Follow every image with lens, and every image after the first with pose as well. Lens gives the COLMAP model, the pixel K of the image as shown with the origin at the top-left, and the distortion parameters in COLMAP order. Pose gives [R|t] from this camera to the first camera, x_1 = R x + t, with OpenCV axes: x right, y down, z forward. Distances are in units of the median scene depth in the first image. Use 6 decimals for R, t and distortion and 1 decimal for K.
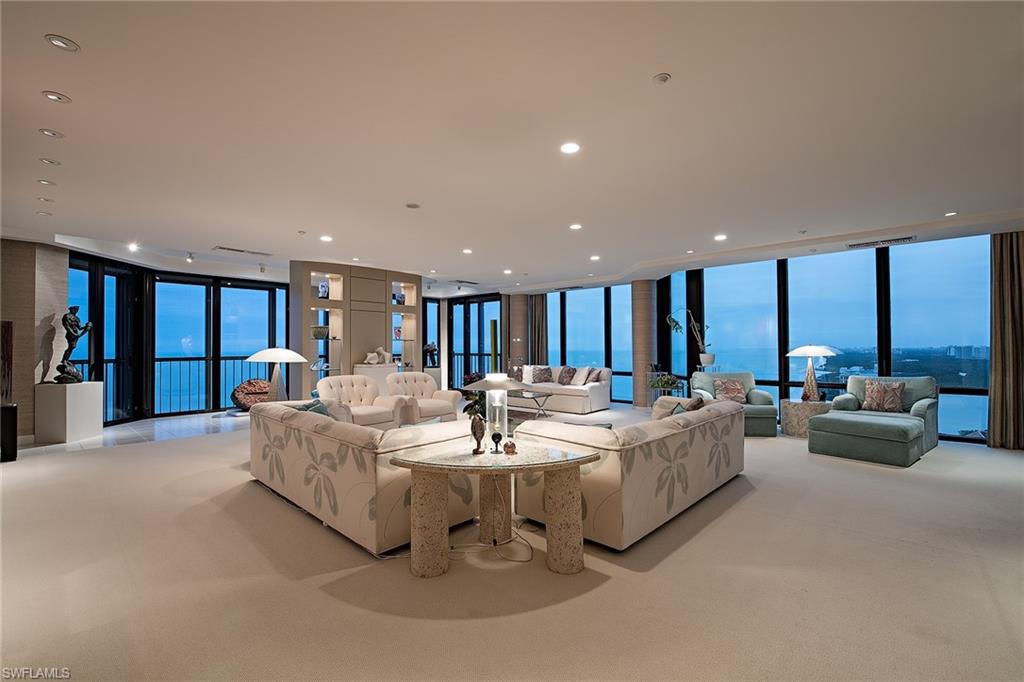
lens RADIAL K [[440.6, 0, 511.5], [0, 440.6, 344.6], [0, 0, 1]] dist [-0.012302, 0.000051]
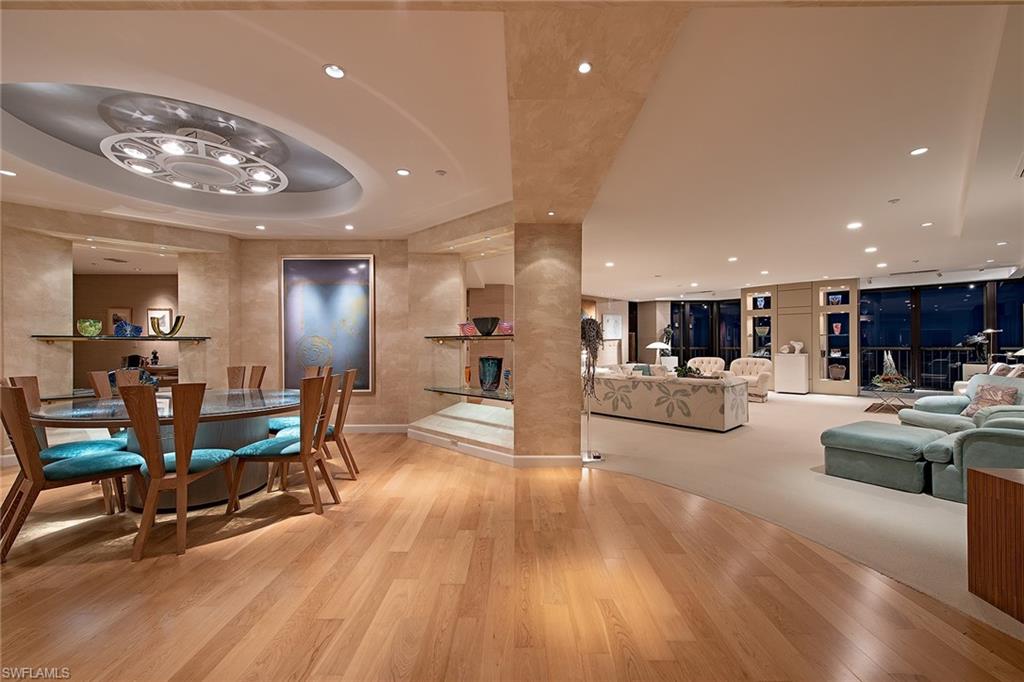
lens RADIAL K [[412.5, 0, 514.5], [0, 412.5, 344.2], [0, 0, 1]] dist [0.014242, 0.000044]
pose [[-0.061520, 0.004915, -0.998094, 1.020849], [0.009783, 0.999943, 0.004322, 0.001570], [0.998058, -0.009499, -0.061564, 0.234374]]
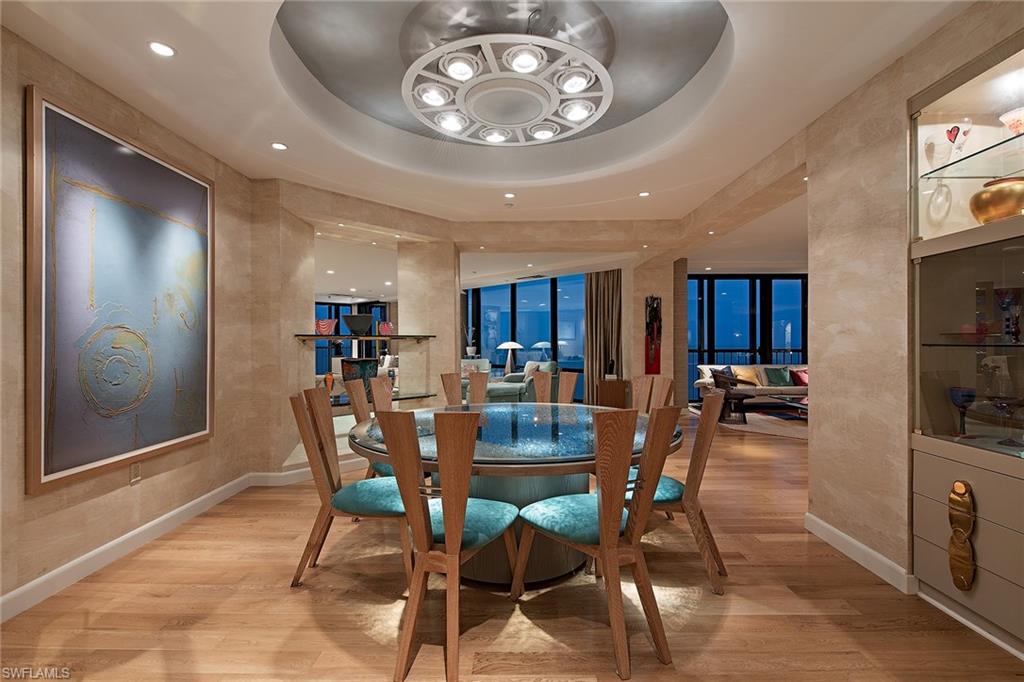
lens RADIAL K [[440.6, 0, 511.5], [0, 440.6, 344.6], [0, 0, 1]] dist [-0.012302, 0.000051]
pose [[0.995304, 0.006315, -0.096590, 0.643715], [-0.005066, 0.999900, 0.013169, -0.005426], [0.096663, -0.012618, 0.995237, -0.438247]]
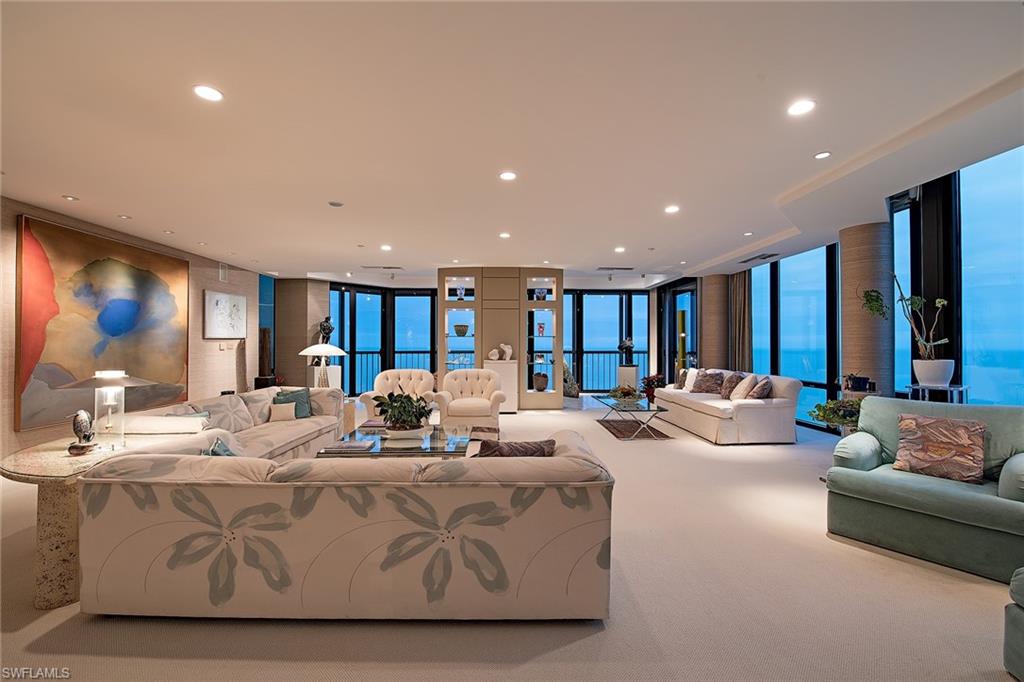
lens RADIAL K [[417.7, 0, 514.5], [0, 417.7, 343.4], [0, 0, 1]] dist [-0.011773, -0.000086]
pose [[0.694941, 0.002253, -0.719064, 0.419749], [0.000451, 0.999994, 0.003569, 0.001877], [0.719067, -0.002804, 0.694935, 0.349021]]
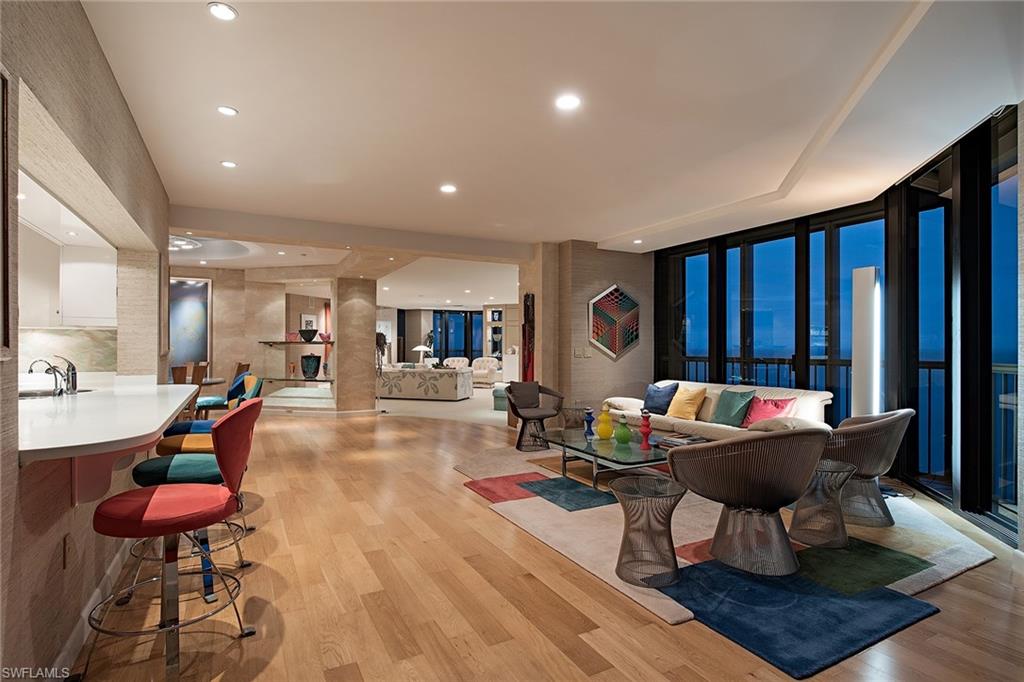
lens RADIAL K [[512.4, 0, 512.0], [0, 512.4, 341.0], [0, 0, 1]] dist [0.000679, -0.000032]
pose [[0.423059, -0.004238, -0.906092, 1.676219], [0.002679, 0.999991, -0.003427, -0.005195], [0.906098, -0.000978, 0.423066, 0.074518]]
